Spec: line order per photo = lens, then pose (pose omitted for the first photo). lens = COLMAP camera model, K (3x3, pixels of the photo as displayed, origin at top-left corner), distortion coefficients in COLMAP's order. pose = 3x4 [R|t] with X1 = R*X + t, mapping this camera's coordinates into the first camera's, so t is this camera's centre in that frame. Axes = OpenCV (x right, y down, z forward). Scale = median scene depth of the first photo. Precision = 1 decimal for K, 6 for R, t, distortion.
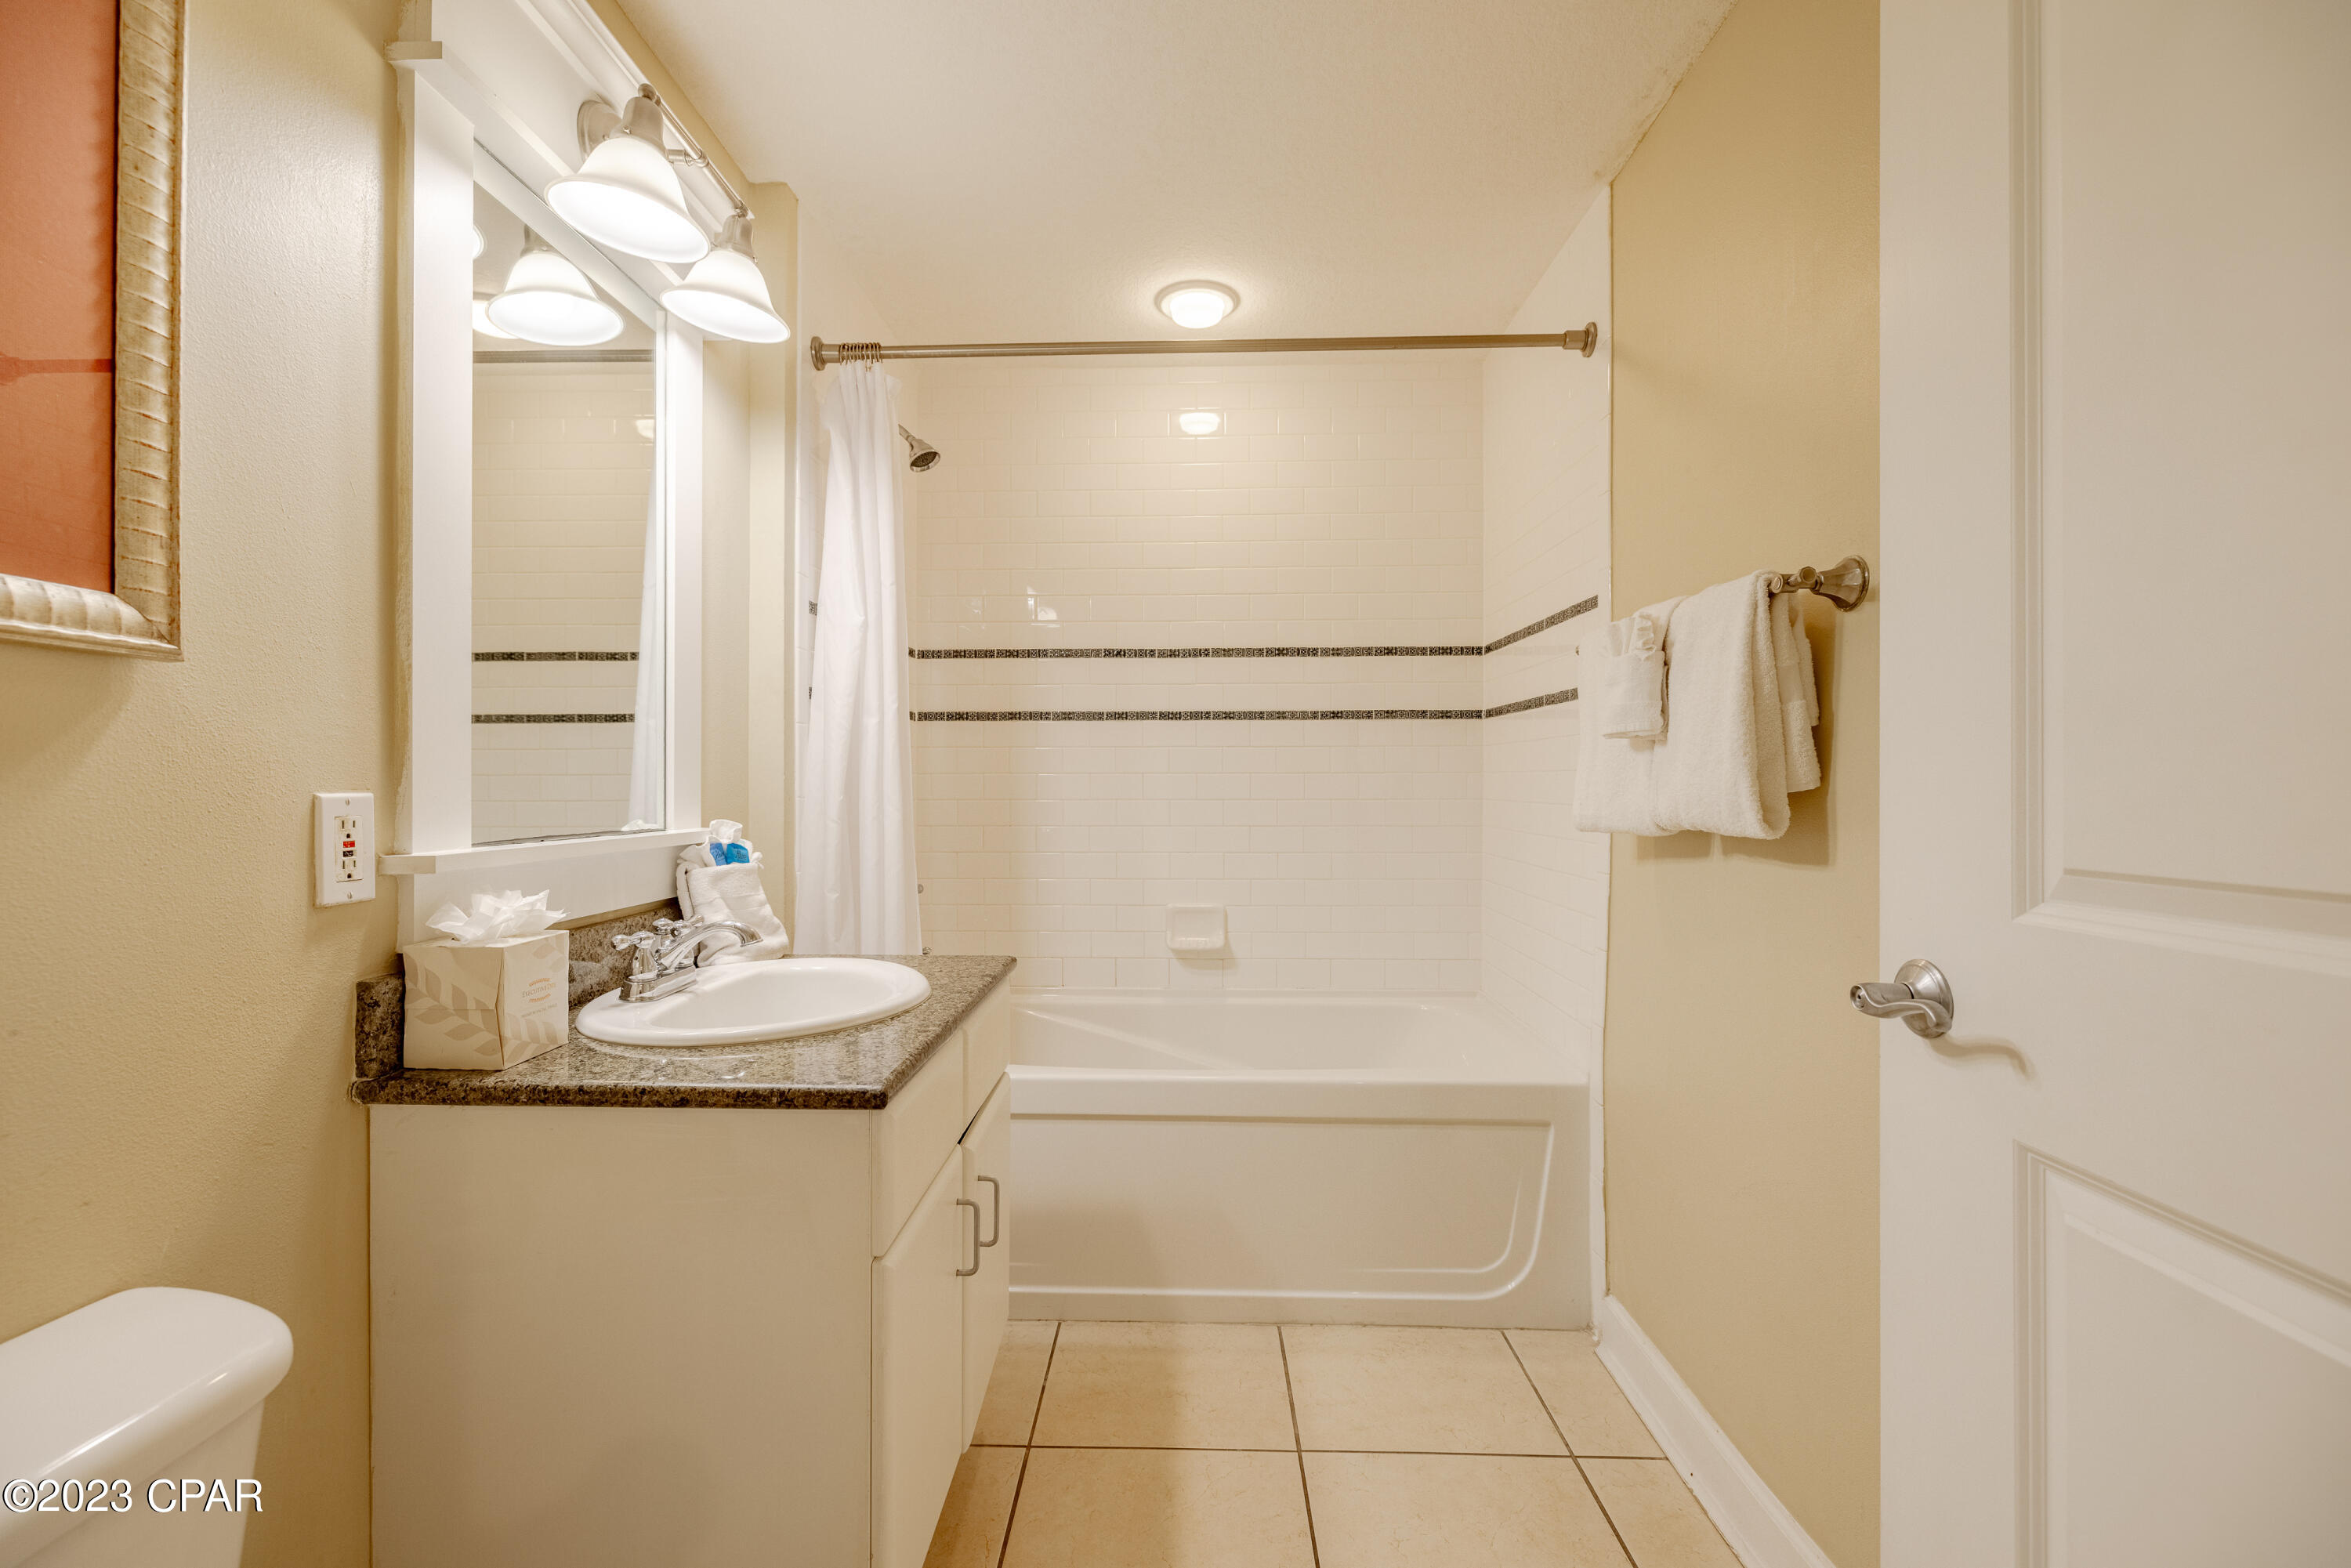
lens RADIAL K [[980.2, 0, 1157.2], [0, 980.2, 780.2], [0, 0, 1]] dist [-0.004594, -0.000048]
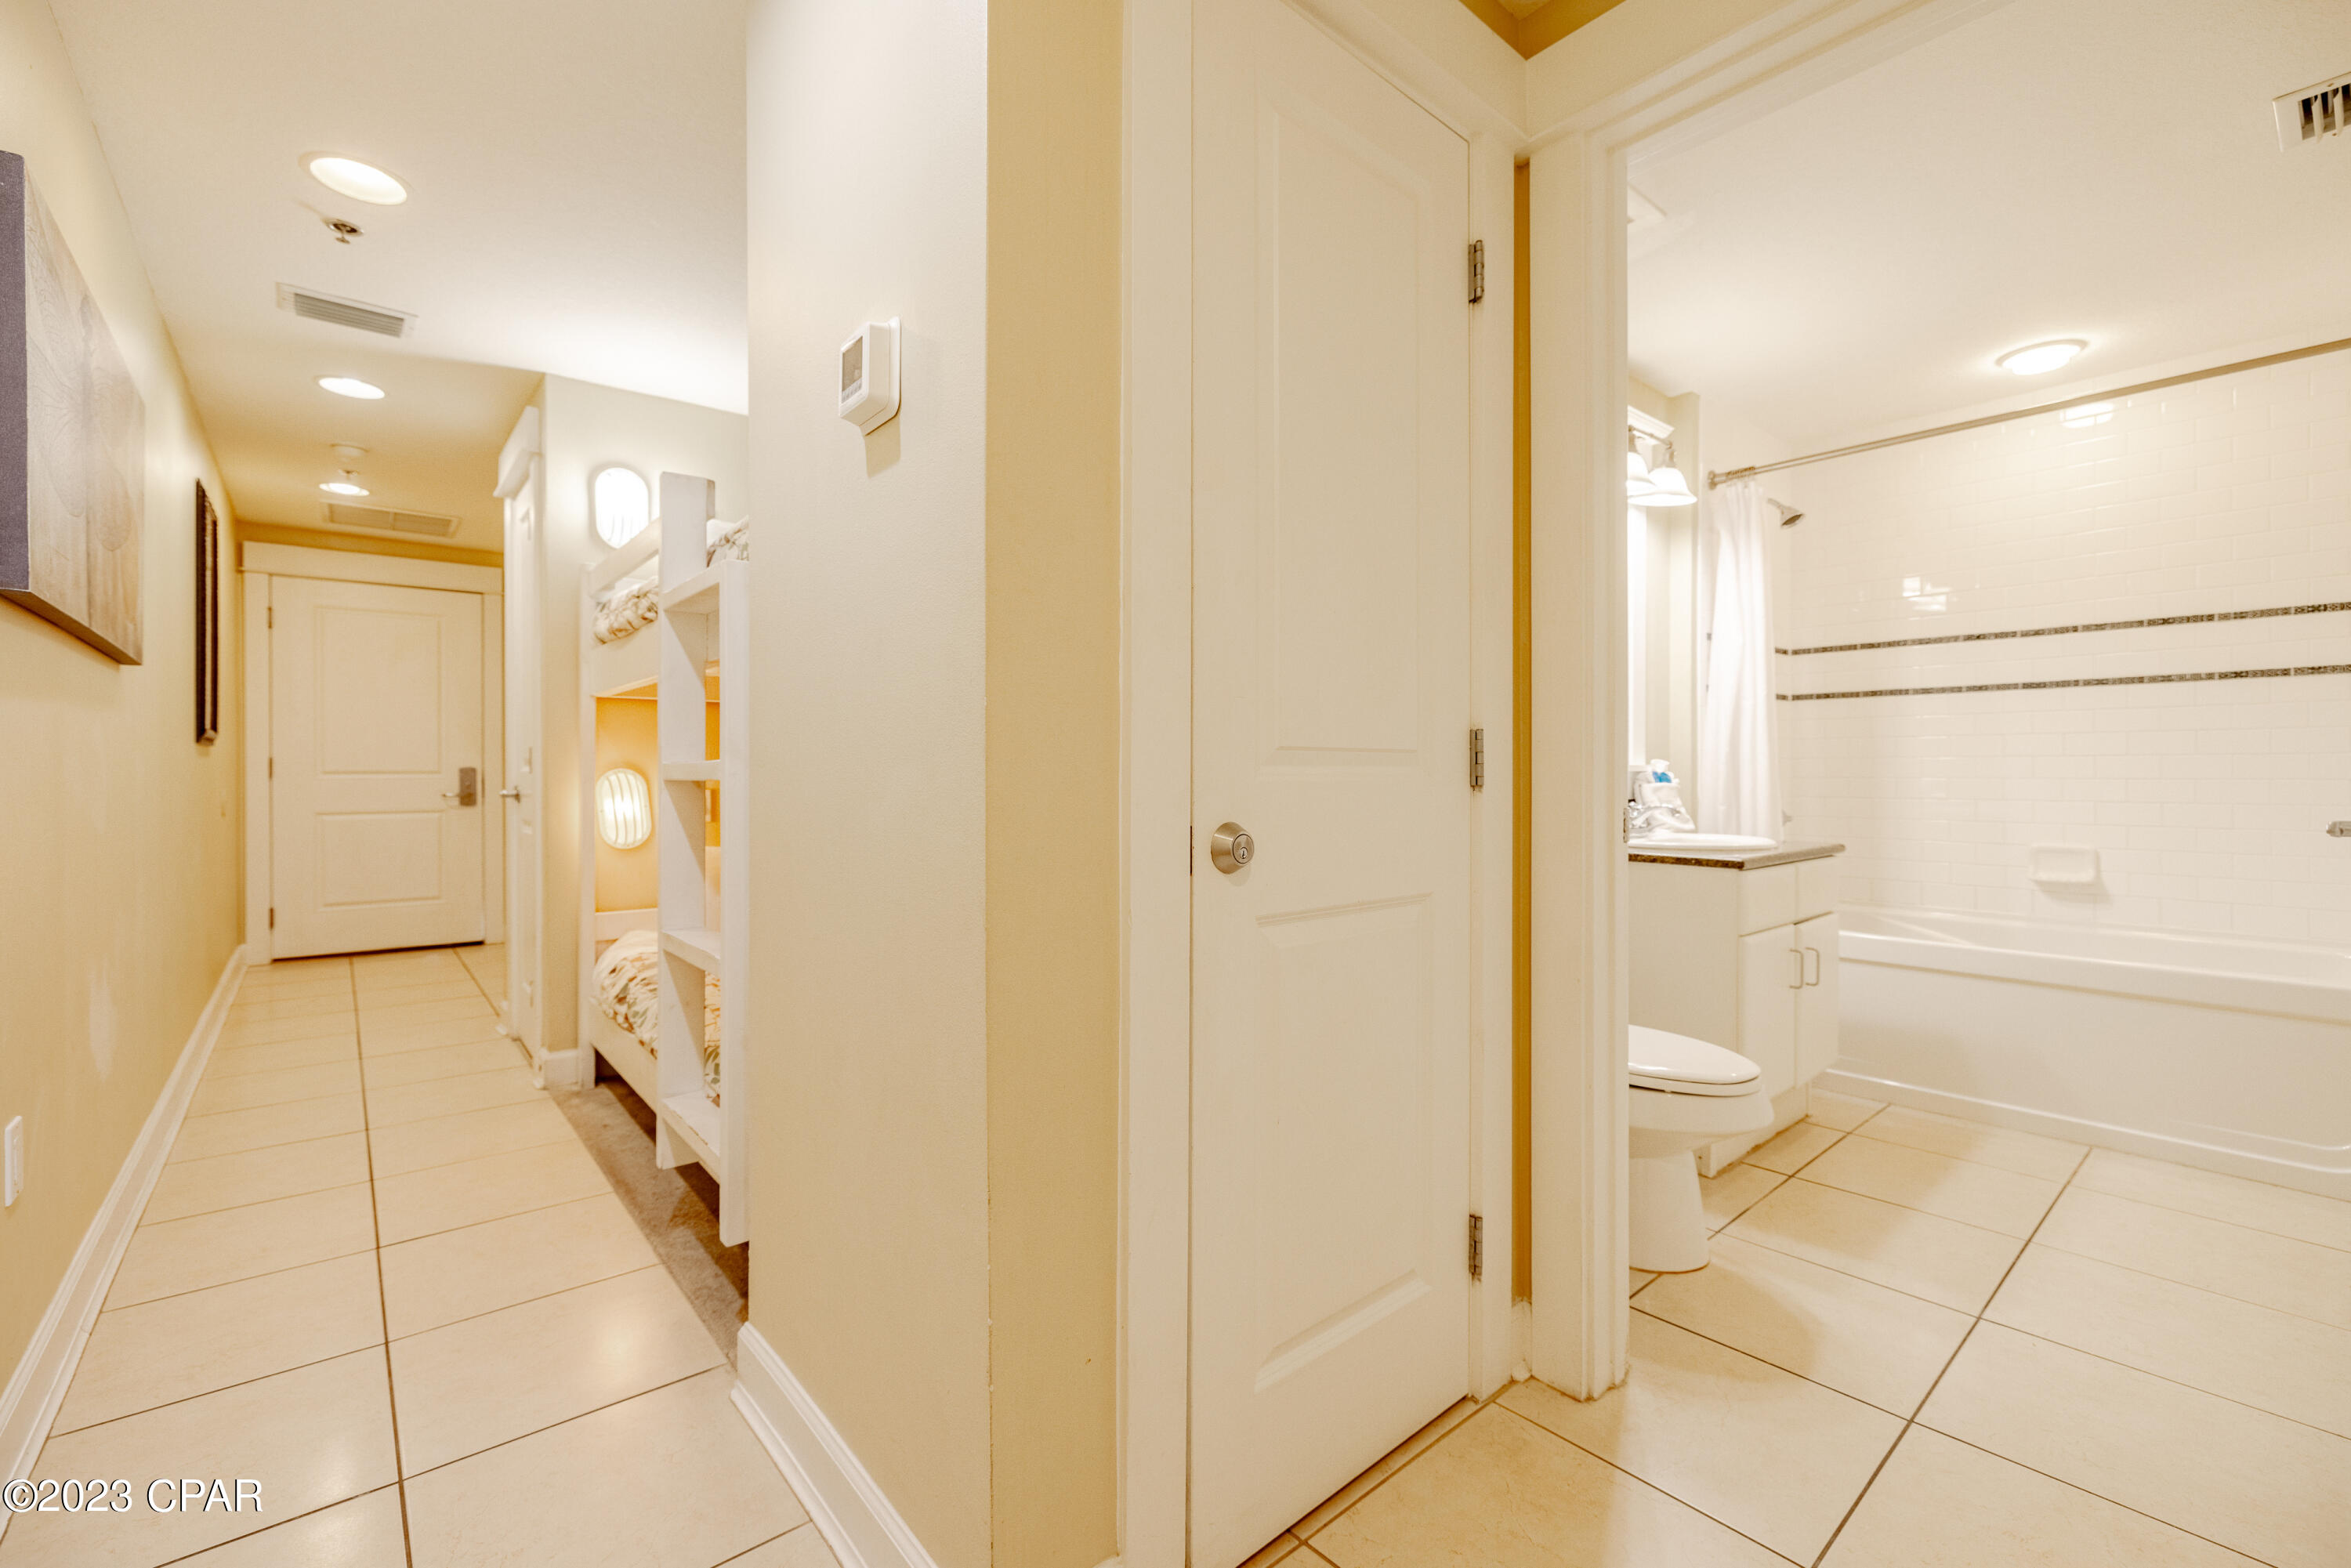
lens RADIAL K [[980.2, 0, 1154.4], [0, 980.2, 773.4], [0, 0, 1]] dist [-0.004594, -0.000048]
pose [[0.659016, 0.001731, -0.752127, 0.270044], [0.001639, 0.999992, 0.003738, 0.046537], [0.752127, -0.003696, 0.659007, -0.781959]]
